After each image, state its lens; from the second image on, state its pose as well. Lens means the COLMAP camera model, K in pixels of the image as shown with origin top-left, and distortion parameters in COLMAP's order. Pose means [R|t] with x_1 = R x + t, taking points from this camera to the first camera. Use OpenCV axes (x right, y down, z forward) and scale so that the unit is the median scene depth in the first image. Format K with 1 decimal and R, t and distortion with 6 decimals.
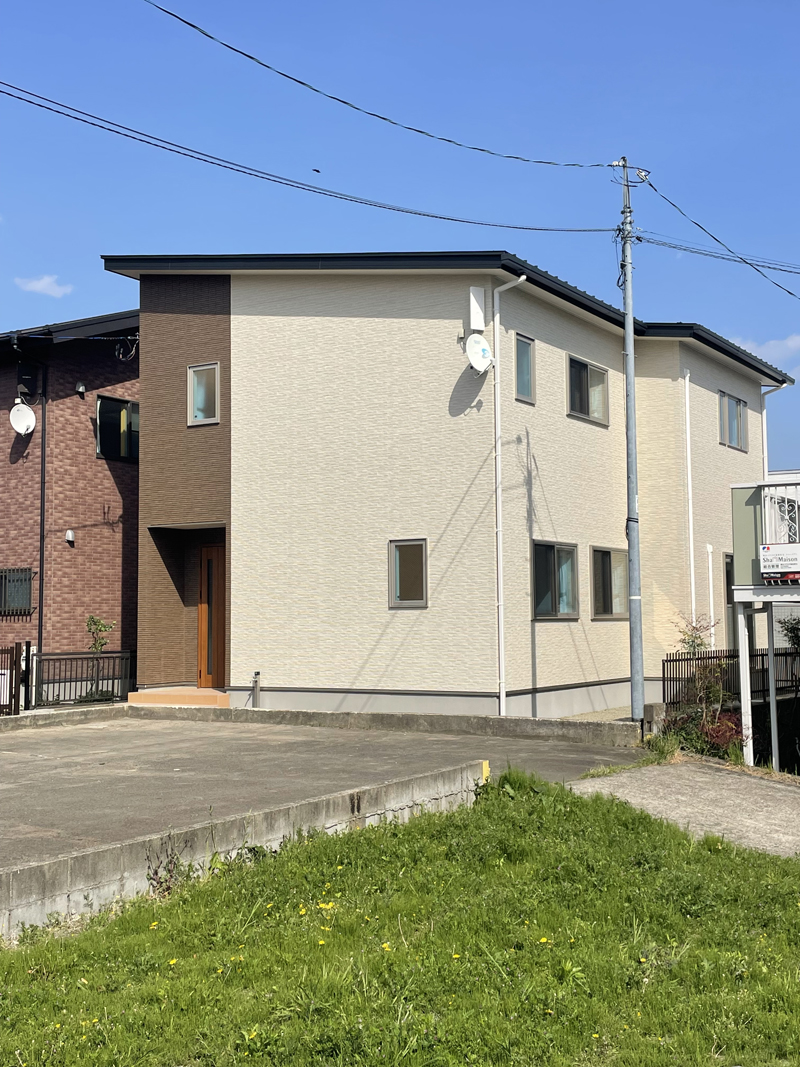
lens RADIAL K [[1244.8, 0, 403.5], [0, 1244.8, 536.1], [0, 0, 1]] dist [0.069649, 0.000000]
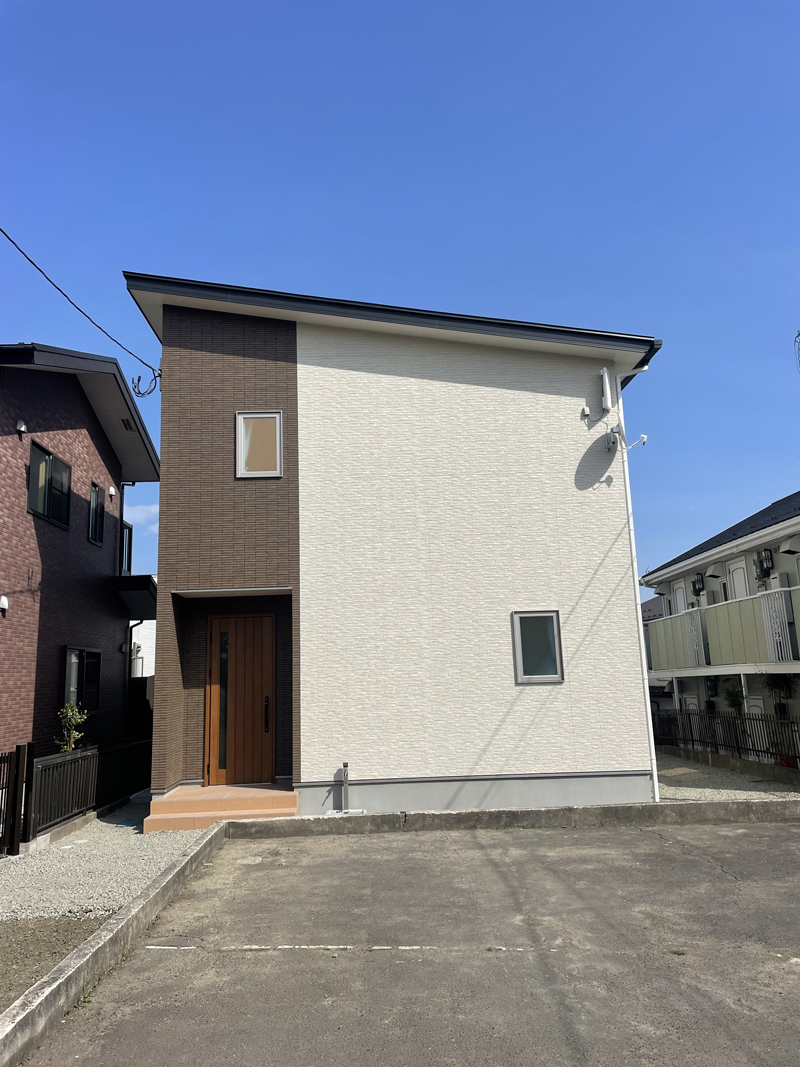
lens RADIAL K [[811.8, 0, 394.8], [0, 811.8, 522.5], [0, 0, 1]] dist [0.070408, -0.059405]
pose [[0.837984, 0.085432, 0.538966, -0.418128], [-0.011802, 0.990275, -0.138620, 0.022724], [-0.545568, 0.109801, 0.830843, 0.507114]]
